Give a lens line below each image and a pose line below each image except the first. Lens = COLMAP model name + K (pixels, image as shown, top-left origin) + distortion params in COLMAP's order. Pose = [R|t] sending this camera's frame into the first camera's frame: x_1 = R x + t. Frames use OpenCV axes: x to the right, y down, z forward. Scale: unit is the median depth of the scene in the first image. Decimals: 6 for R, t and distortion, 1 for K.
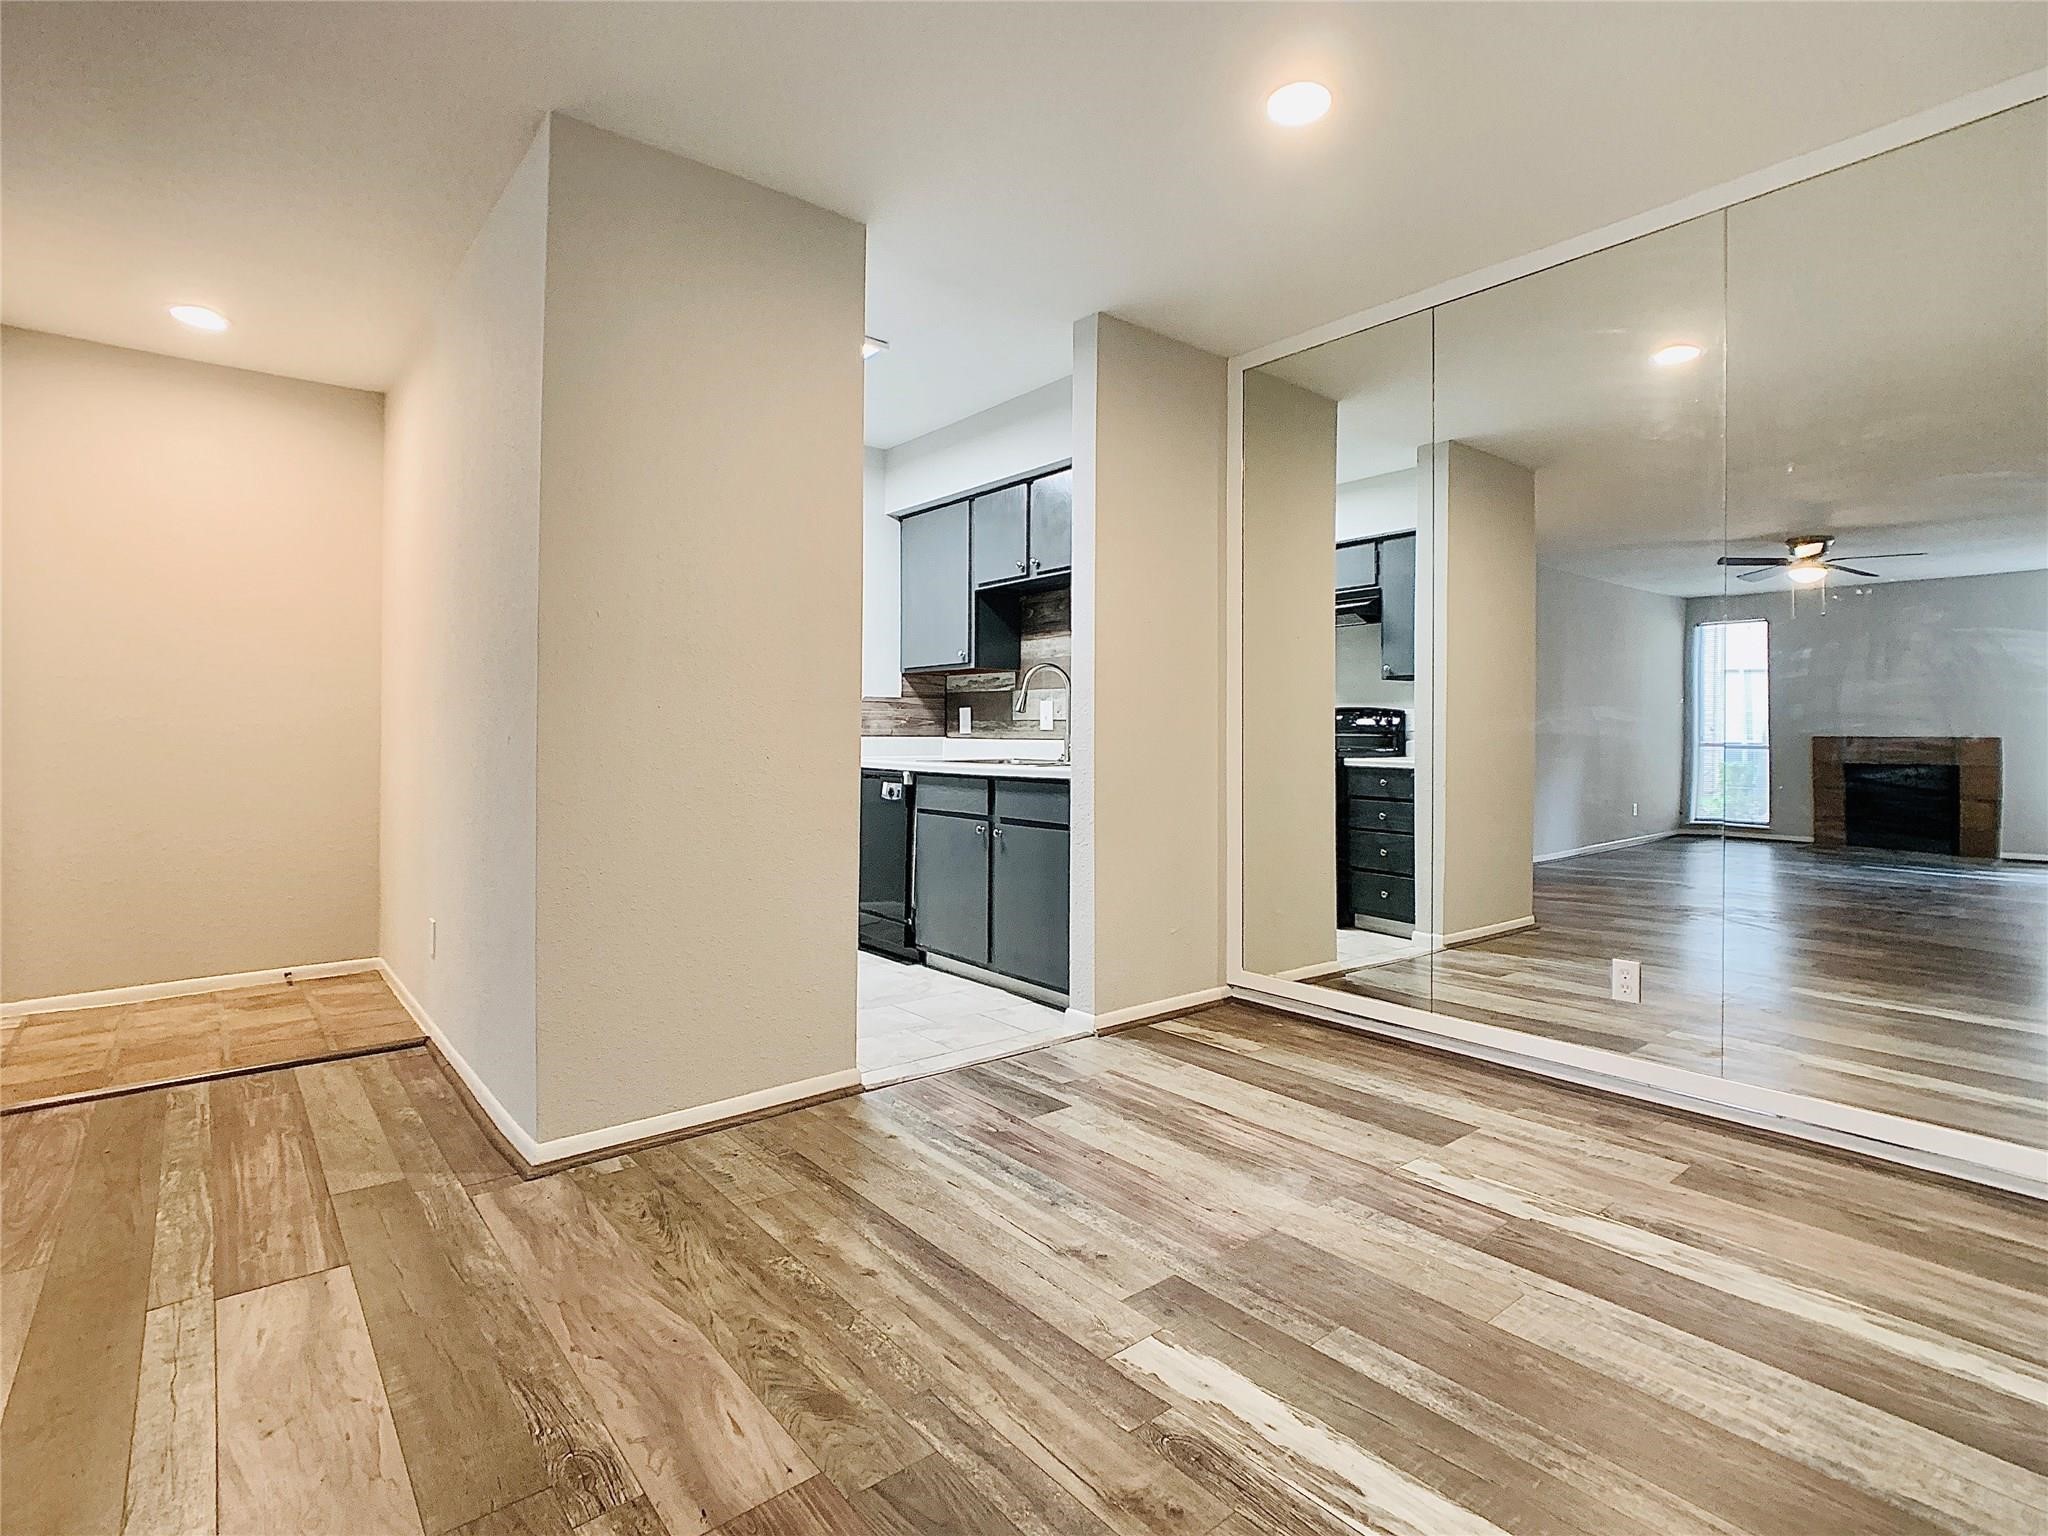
lens RADIAL K [[1029.8, 0, 1028.6], [0, 1029.8, 733.3], [0, 0, 1]] dist [-0.031907, 0.021368]
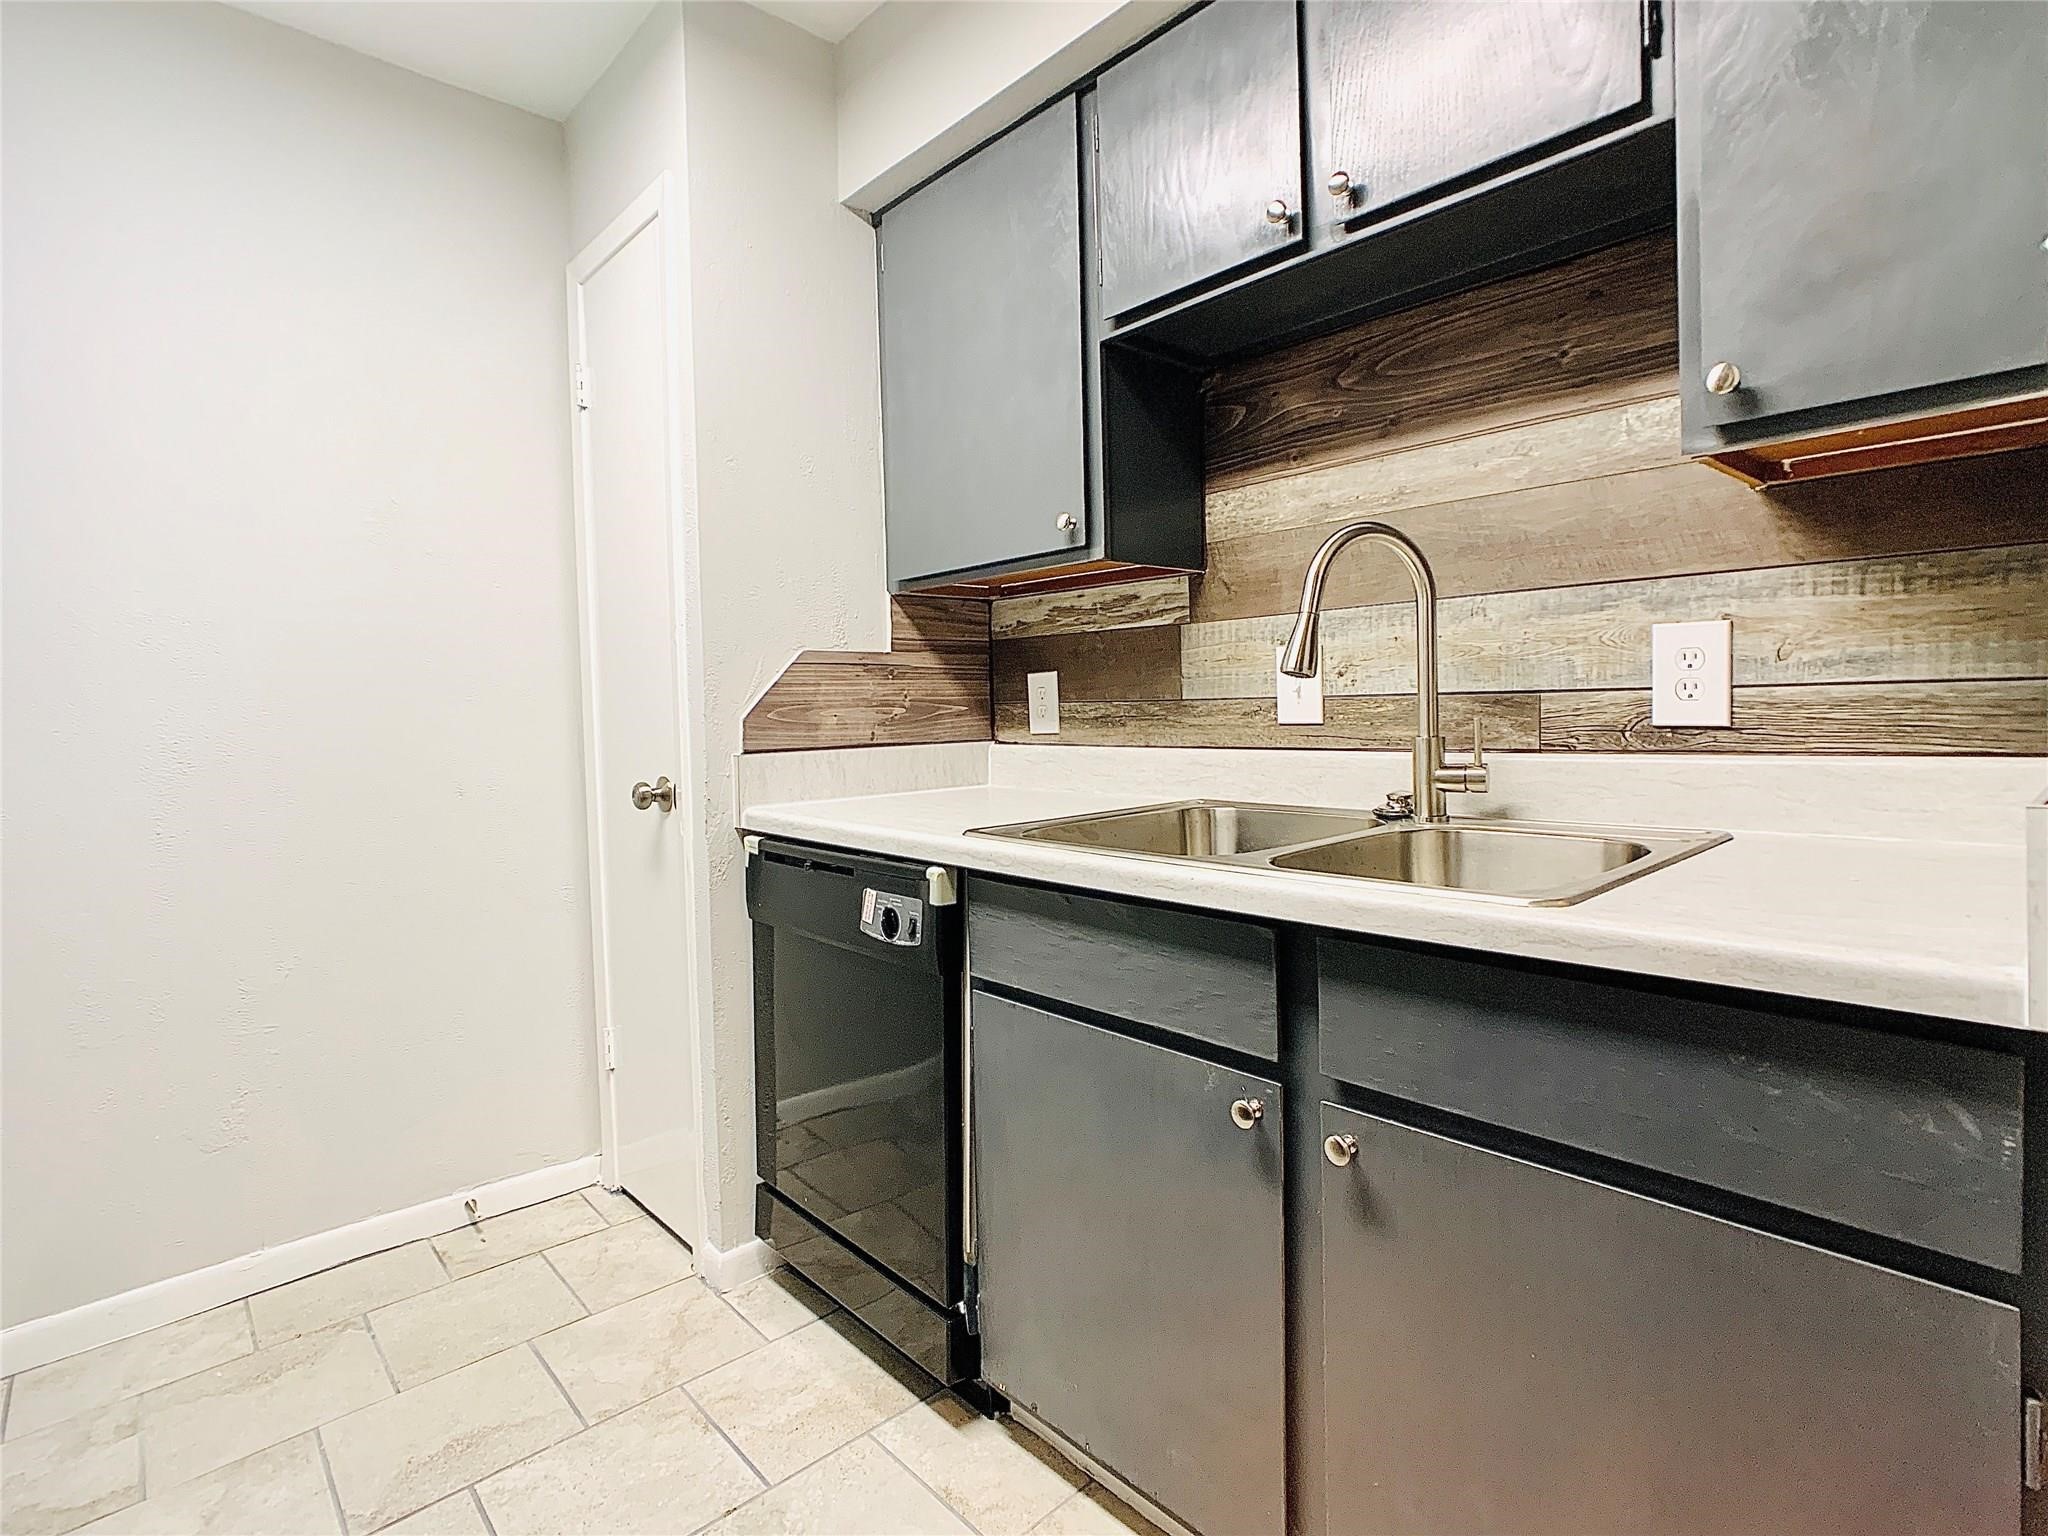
lens RADIAL K [[1029.8, 0, 1028.6], [0, 1029.8, 733.3], [0, 0, 1]] dist [-0.031907, 0.021368]
pose [[0.998357, -0.033821, 0.046244, -0.094174], [0.032469, 0.999032, 0.029689, -0.013438], [-0.047203, -0.028138, 0.998489, 0.612708]]
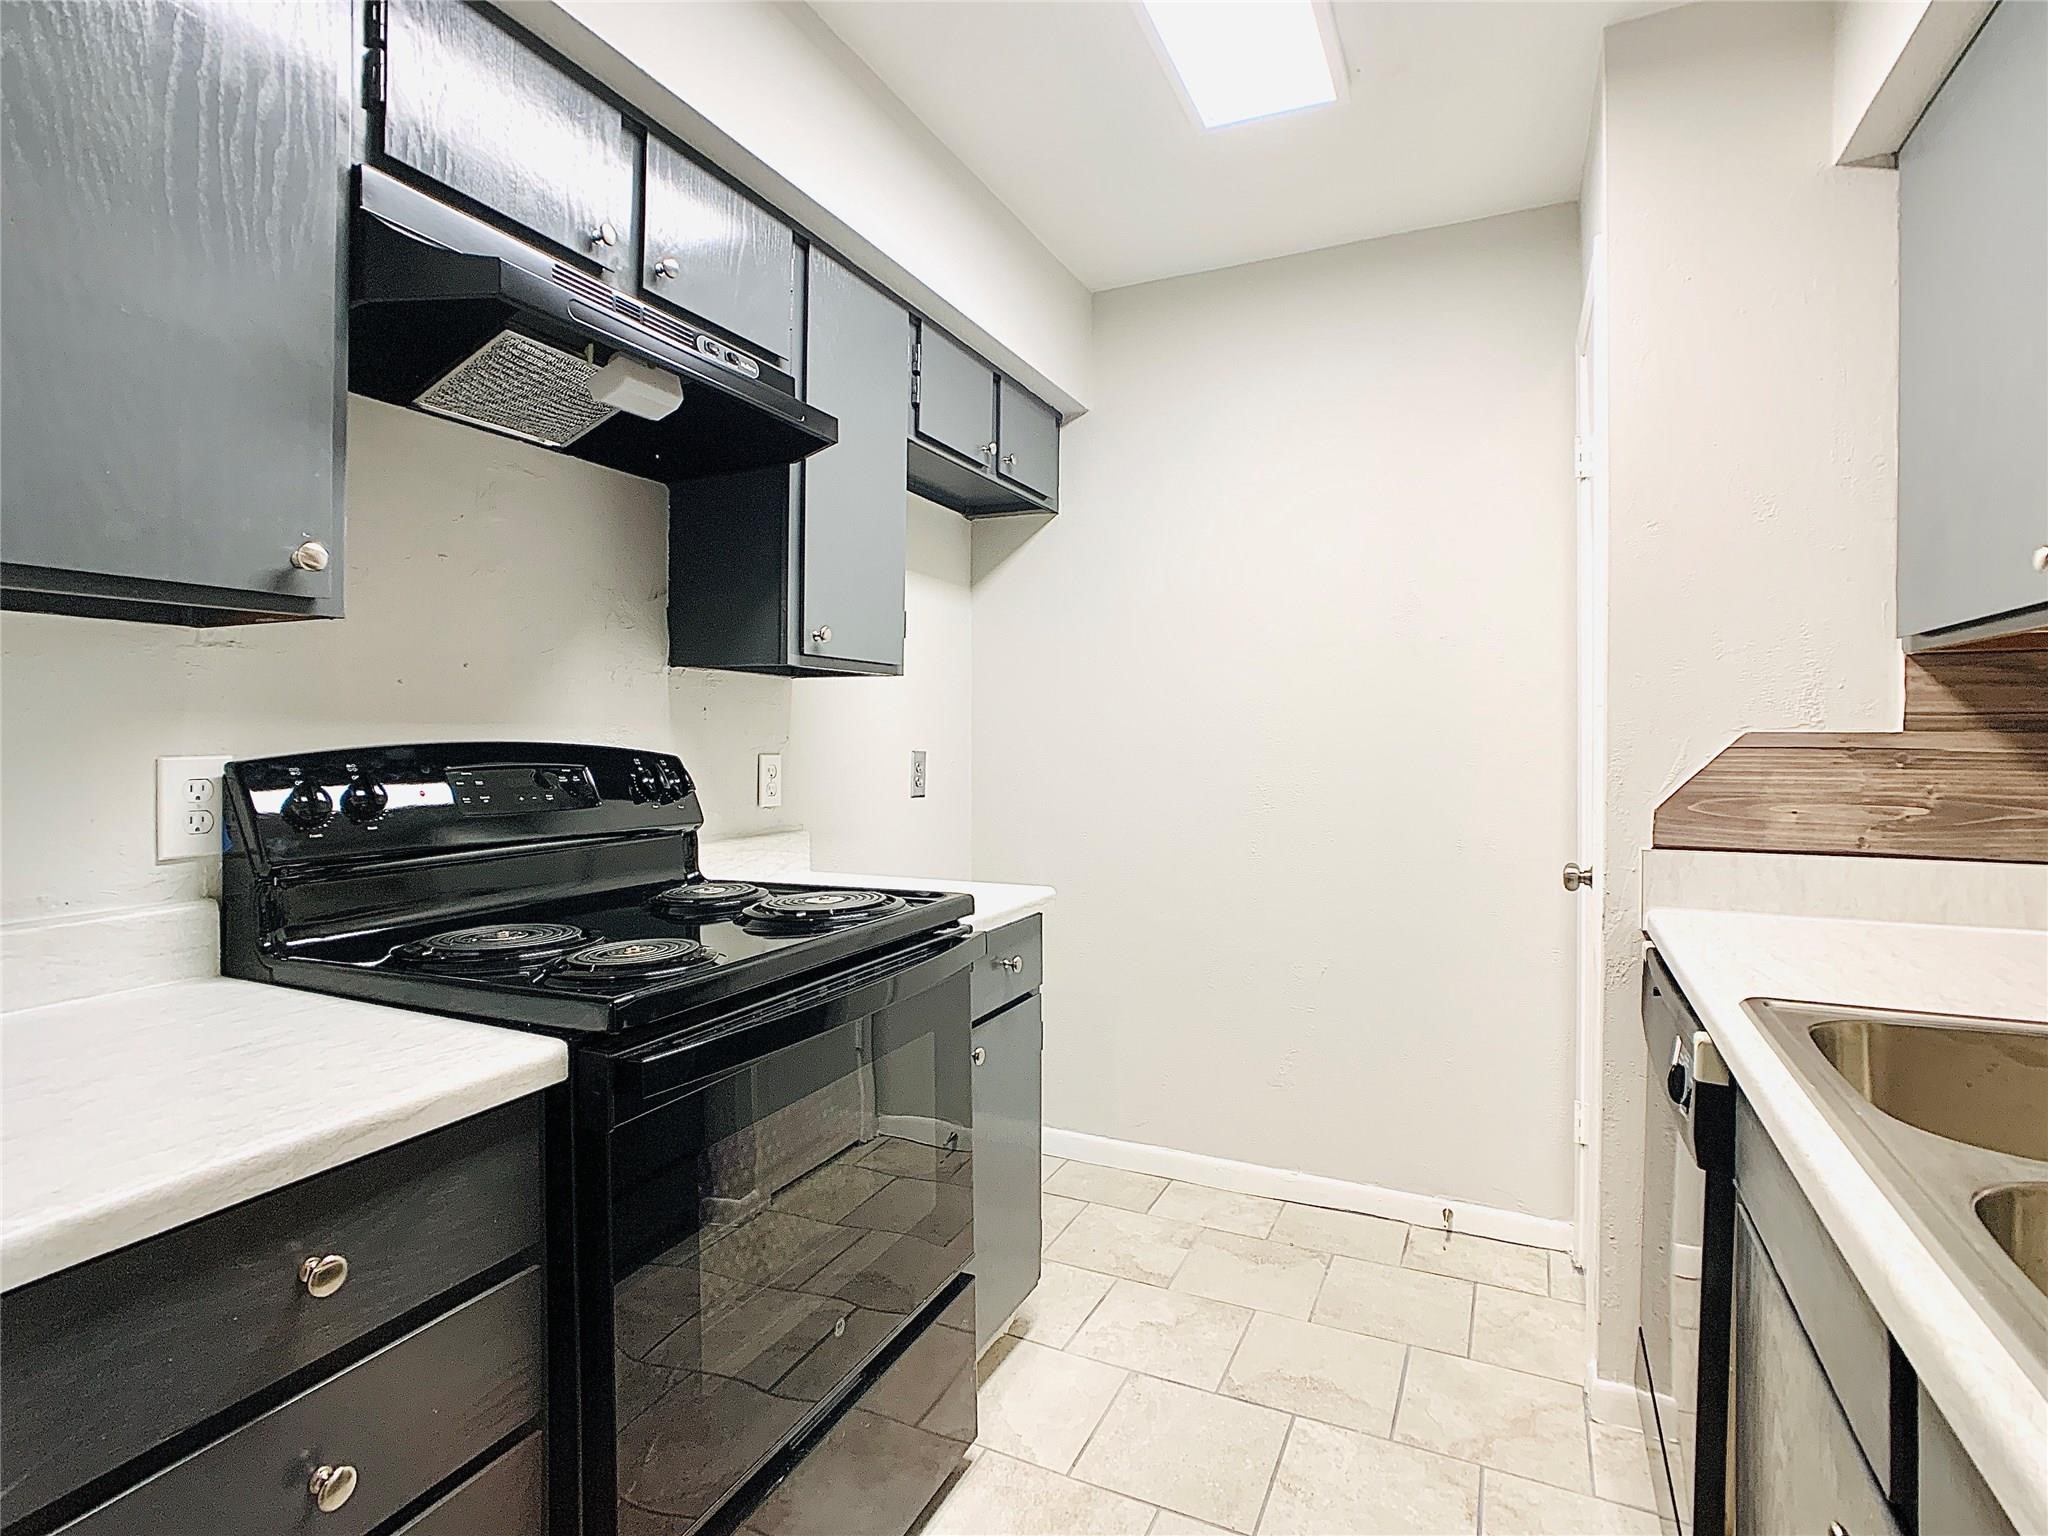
lens RADIAL K [[1029.8, 0, 1028.6], [0, 1029.8, 733.3], [0, 0, 1]] dist [-0.031907, 0.021368]
pose [[0.424554, -0.008351, -0.905364, 0.045963], [0.013051, 0.999910, -0.003103, -0.039520], [0.905309, -0.010499, 0.424625, 0.666557]]
